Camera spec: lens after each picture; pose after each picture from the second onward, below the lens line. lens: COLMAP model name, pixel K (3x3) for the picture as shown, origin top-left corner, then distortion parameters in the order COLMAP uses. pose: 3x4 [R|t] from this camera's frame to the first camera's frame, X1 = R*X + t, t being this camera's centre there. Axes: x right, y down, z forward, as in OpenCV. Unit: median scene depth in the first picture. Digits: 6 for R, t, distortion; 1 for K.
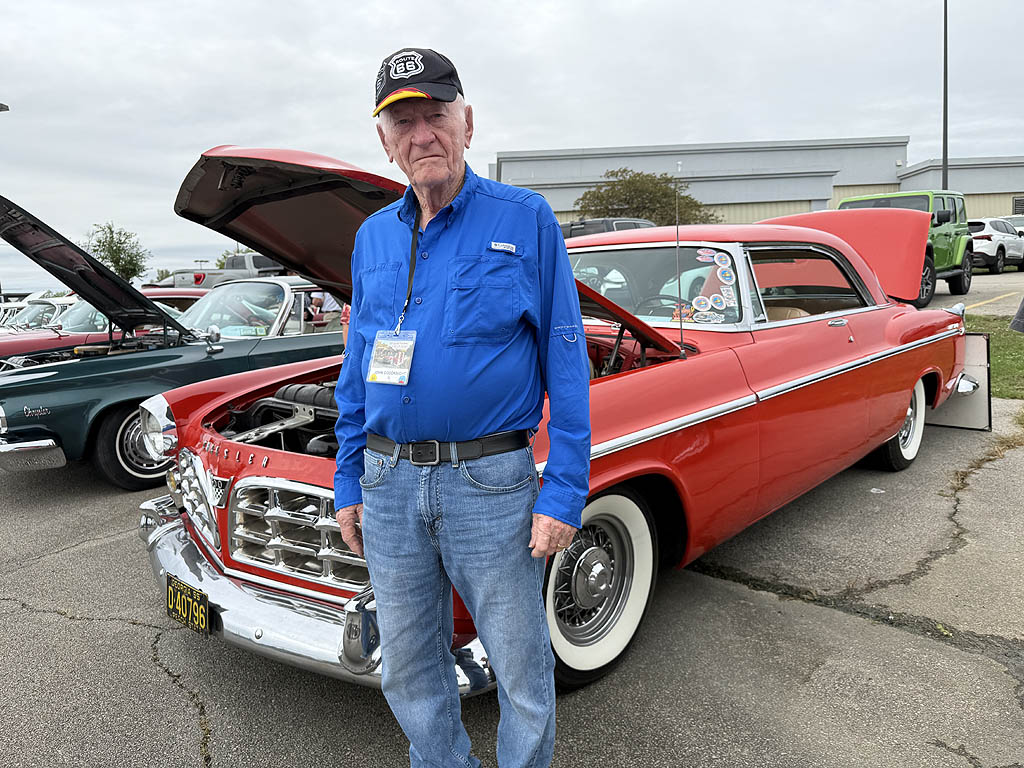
lens RADIAL K [[728.2, 0, 514.8], [0, 728.2, 384.3], [0, 0, 1]] dist [0.029296, -0.038641]
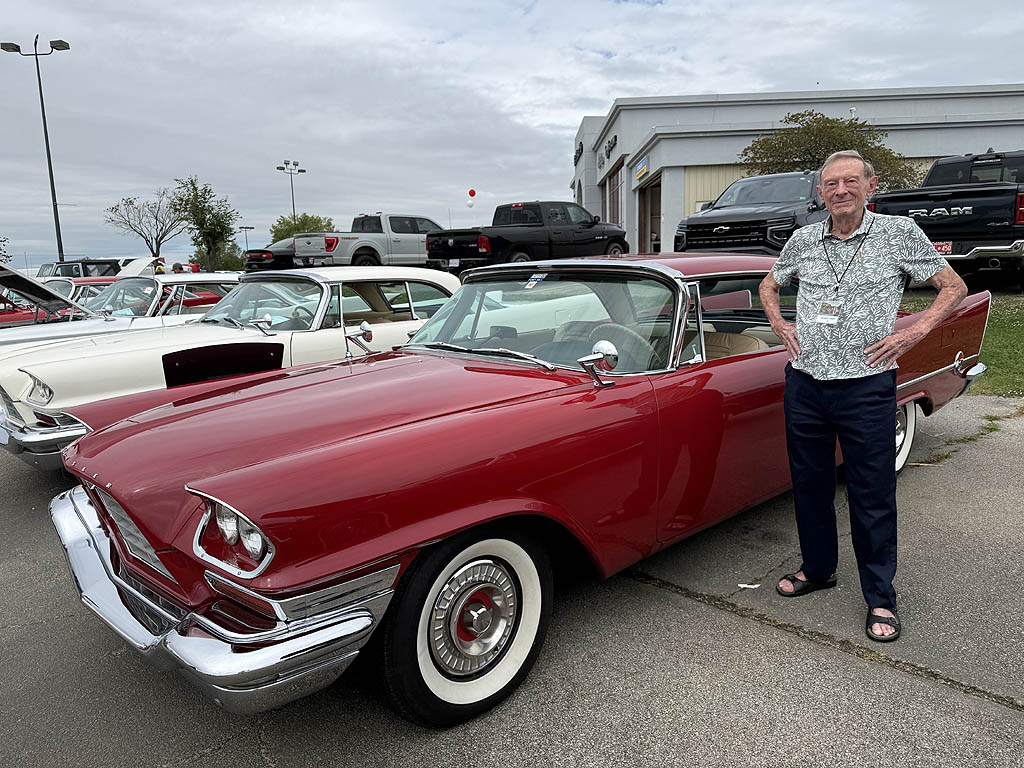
lens RADIAL K [[728.2, 0, 508.3], [0, 728.2, 386.5], [0, 0, 1]] dist [0.029296, -0.038641]
pose [[0.999263, 0.013517, -0.035931, -1.284733], [-0.011971, 0.999008, 0.042898, -0.153992], [0.036475, -0.042436, 0.998433, 1.278926]]
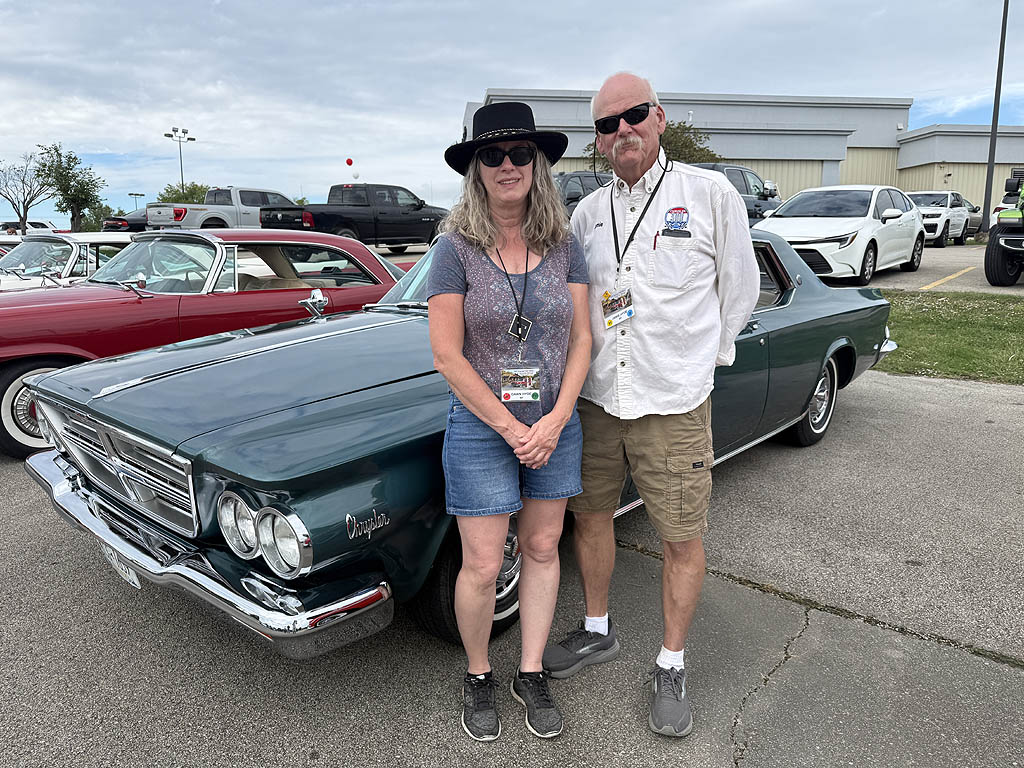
lens RADIAL K [[728.2, 0, 507.5], [0, 728.2, 378.6], [0, 0, 1]] dist [0.029296, -0.038641]
pose [[0.996355, 0.028374, 0.080449, -0.693969], [-0.032970, 0.997864, 0.056387, -0.079256], [-0.078677, -0.058834, 0.995163, 0.651211]]
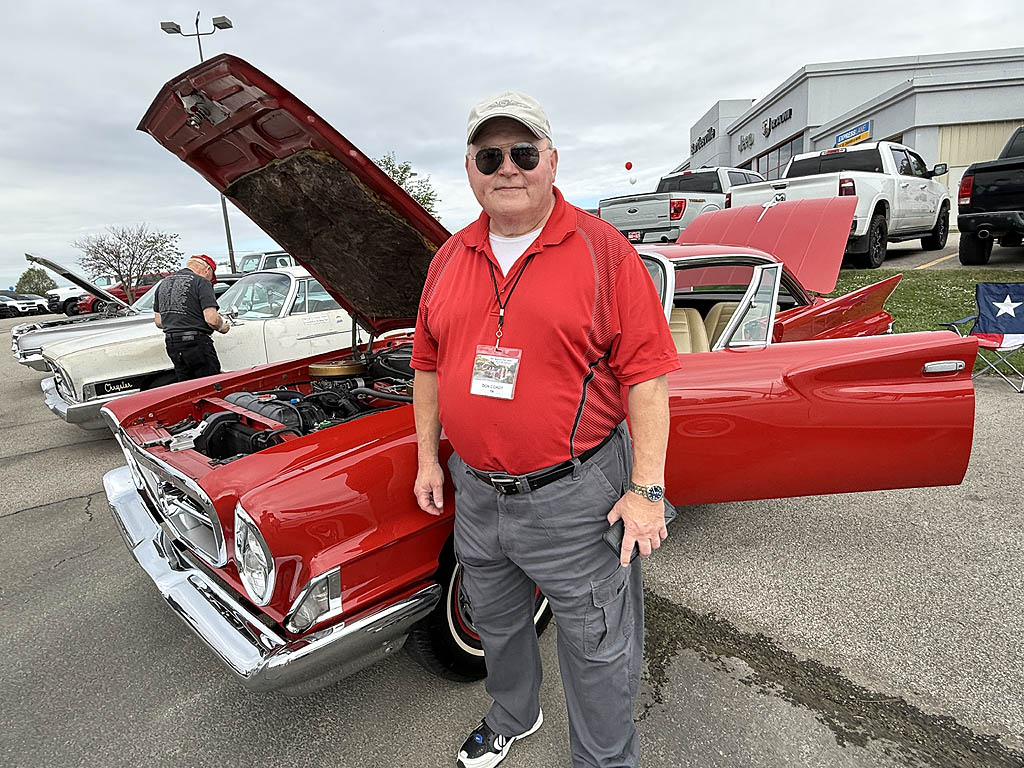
lens RADIAL K [[583.1, 0, 505.7], [0, 583.1, 382.3], [0, 0, 1]] dist [0.000768, 0.000510]
pose [[0.996246, -0.001532, -0.086555, -3.247415], [0.008861, 0.996396, 0.084359, -0.329005], [0.086114, -0.084810, 0.992669, 3.397106]]
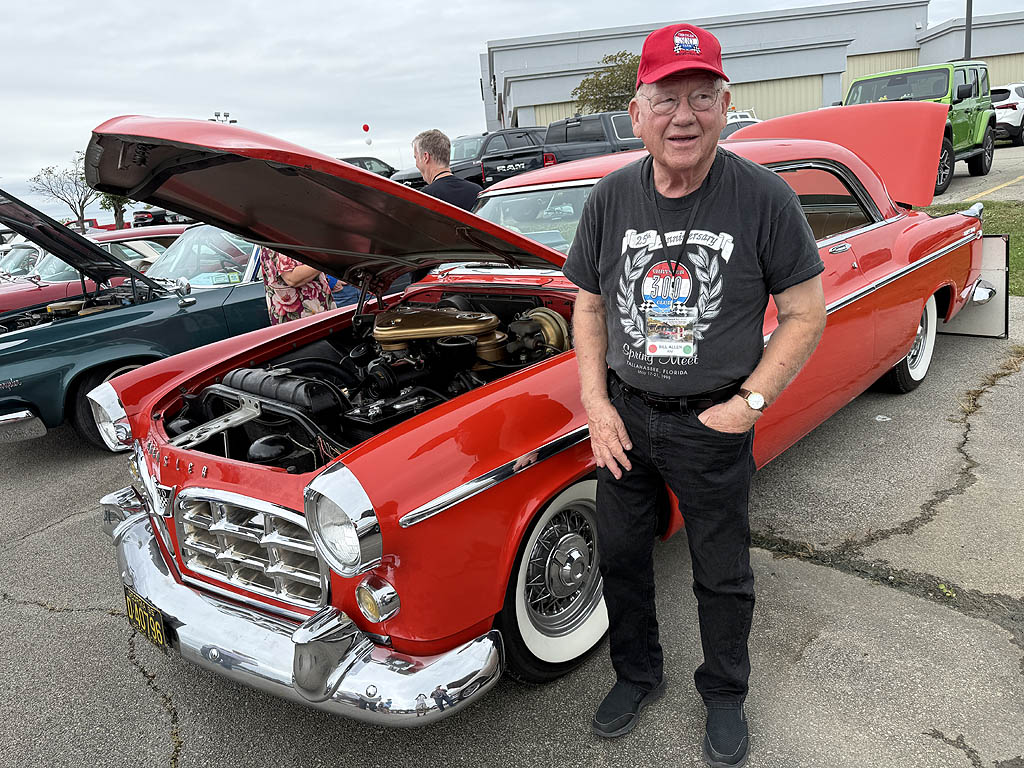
lens RADIAL K [[728.2, 0, 507.4], [0, 728.2, 388.1], [0, 0, 1]] dist [0.029296, -0.038641]
pose [[0.998001, -0.056302, -0.028695, 0.039637], [0.059724, 0.988741, 0.137203, -0.055536], [0.020647, -0.138642, 0.990127, 0.056866]]
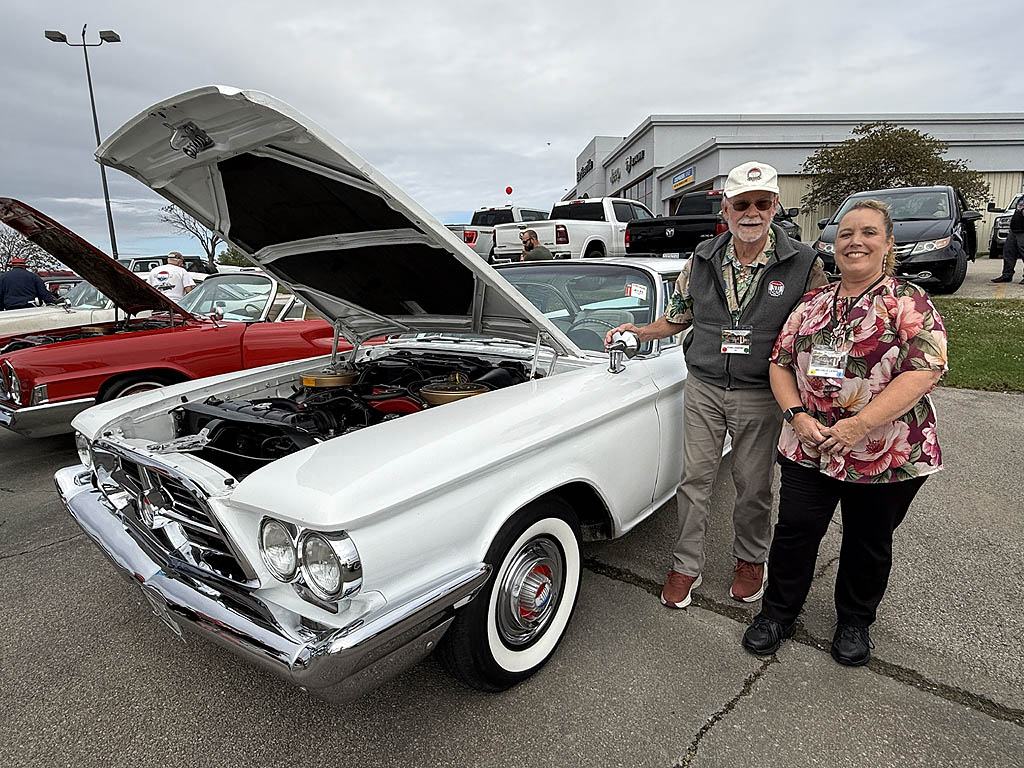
lens RADIAL K [[583.1, 0, 511.8], [0, 583.1, 381.9], [0, 0, 1]] dist [0.000768, 0.000510]
pose [[0.998712, 0.007279, 0.050220, -2.603943], [-0.010488, 0.997899, 0.063939, -0.262393], [-0.049649, -0.064383, 0.996689, 2.665932]]
